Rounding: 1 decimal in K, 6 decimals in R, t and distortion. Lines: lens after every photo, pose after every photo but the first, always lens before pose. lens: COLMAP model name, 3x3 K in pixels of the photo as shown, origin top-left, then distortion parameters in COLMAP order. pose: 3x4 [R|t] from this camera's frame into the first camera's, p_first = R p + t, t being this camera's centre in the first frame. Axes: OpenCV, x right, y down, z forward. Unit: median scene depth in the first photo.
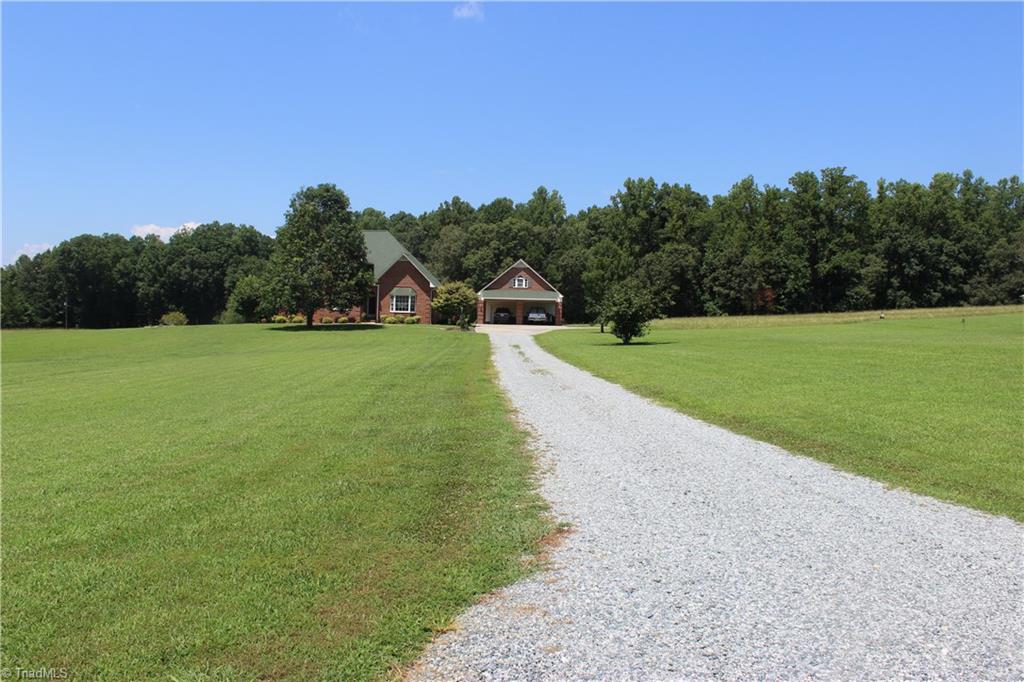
lens RADIAL K [[864.1, 0, 512.8], [0, 864.1, 338.3], [0, 0, 1]] dist [-0.103114, 0.064999]
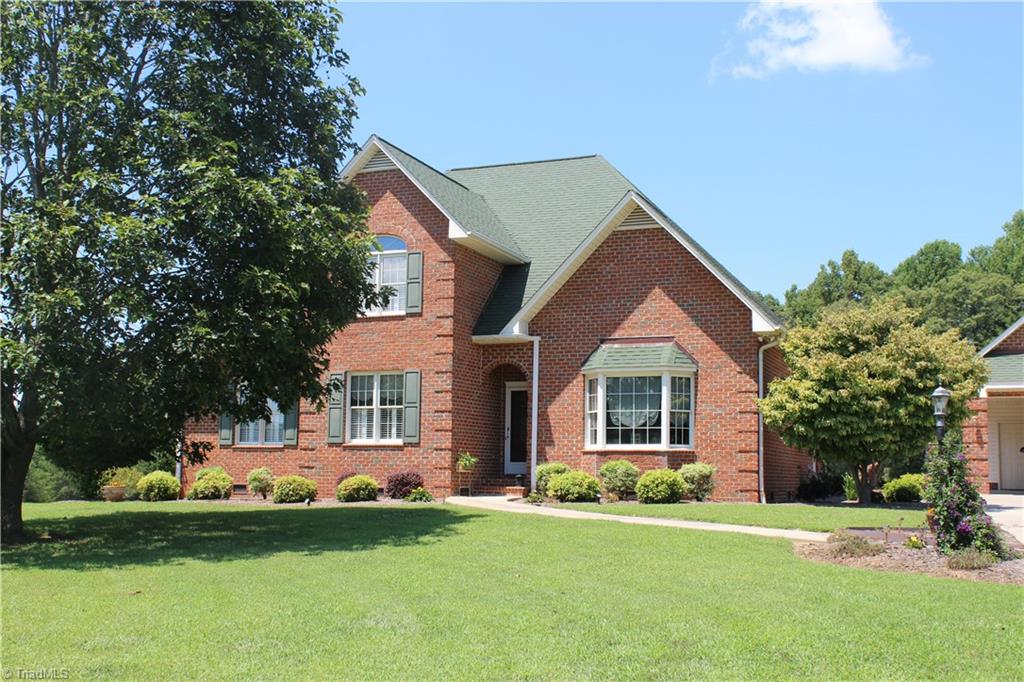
lens RADIAL K [[1147.6, 0, 513.7], [0, 1147.6, 336.6], [0, 0, 1]] dist [-0.090508, 0.000000]
pose [[0.936857, -0.056213, -0.345164, -0.051805], [0.004594, 0.988890, -0.148580, -0.014713], [0.349682, 0.137612, 0.926707, 0.700661]]
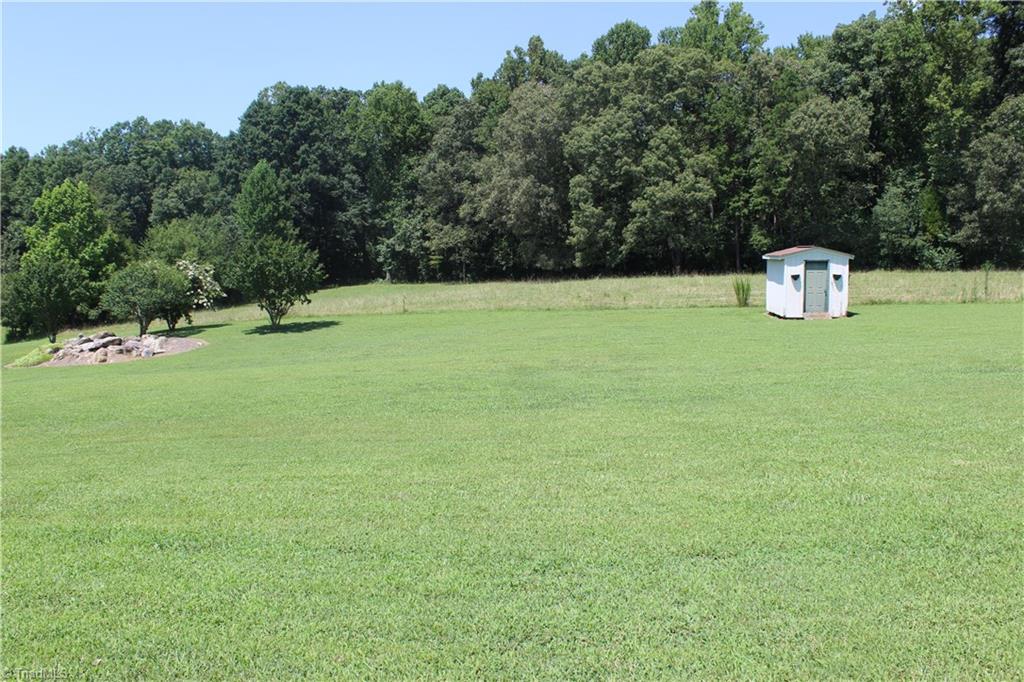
lens RADIAL K [[864.1, 0, 513.5], [0, 864.1, 338.6], [0, 0, 1]] dist [-0.103114, 0.064999]
pose [[0.997280, -0.028718, -0.067875, -0.127168], [0.033555, 0.996895, 0.071238, -0.035394], [0.065619, -0.073322, 0.995147, 1.169062]]
